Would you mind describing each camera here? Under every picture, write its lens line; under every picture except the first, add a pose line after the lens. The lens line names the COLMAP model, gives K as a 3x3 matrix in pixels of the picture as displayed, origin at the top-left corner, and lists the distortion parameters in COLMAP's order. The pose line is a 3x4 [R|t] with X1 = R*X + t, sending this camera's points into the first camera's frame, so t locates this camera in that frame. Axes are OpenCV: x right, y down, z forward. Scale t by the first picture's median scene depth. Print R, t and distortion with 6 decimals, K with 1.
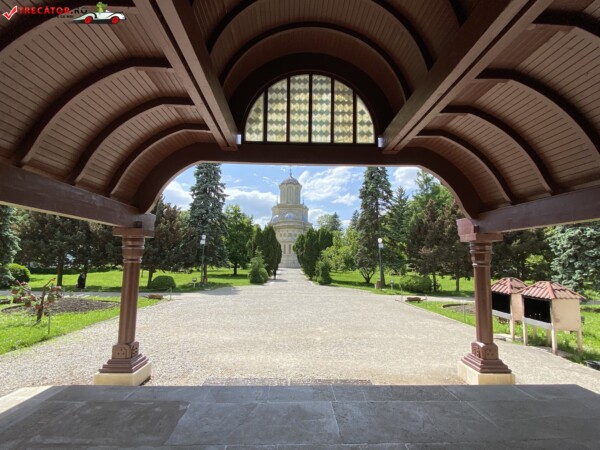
lens RADIAL K [[299.4, 0, 300.0], [0, 299.4, 225.0], [0, 0, 1]] dist [0.001109, 0.000039]
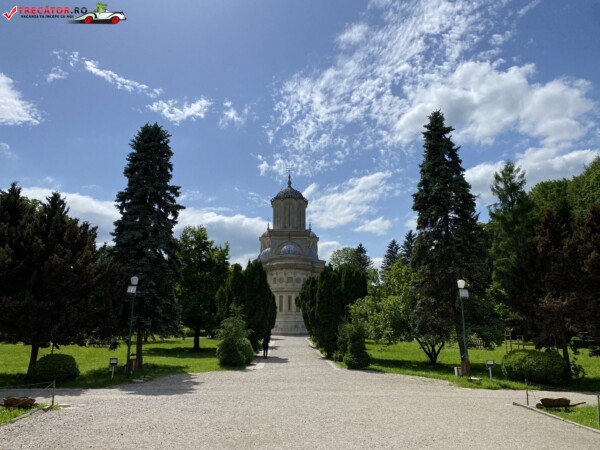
lens RADIAL K [[451.4, 0, 300.0], [0, 451.4, 225.0], [0, 0, 1]] dist [-0.008930, 0.002970]
pose [[0.999943, -0.009621, -0.004521, -0.014701], [0.009156, 0.995559, -0.093694, 0.016419], [0.005403, 0.093647, 0.995591, 0.150350]]
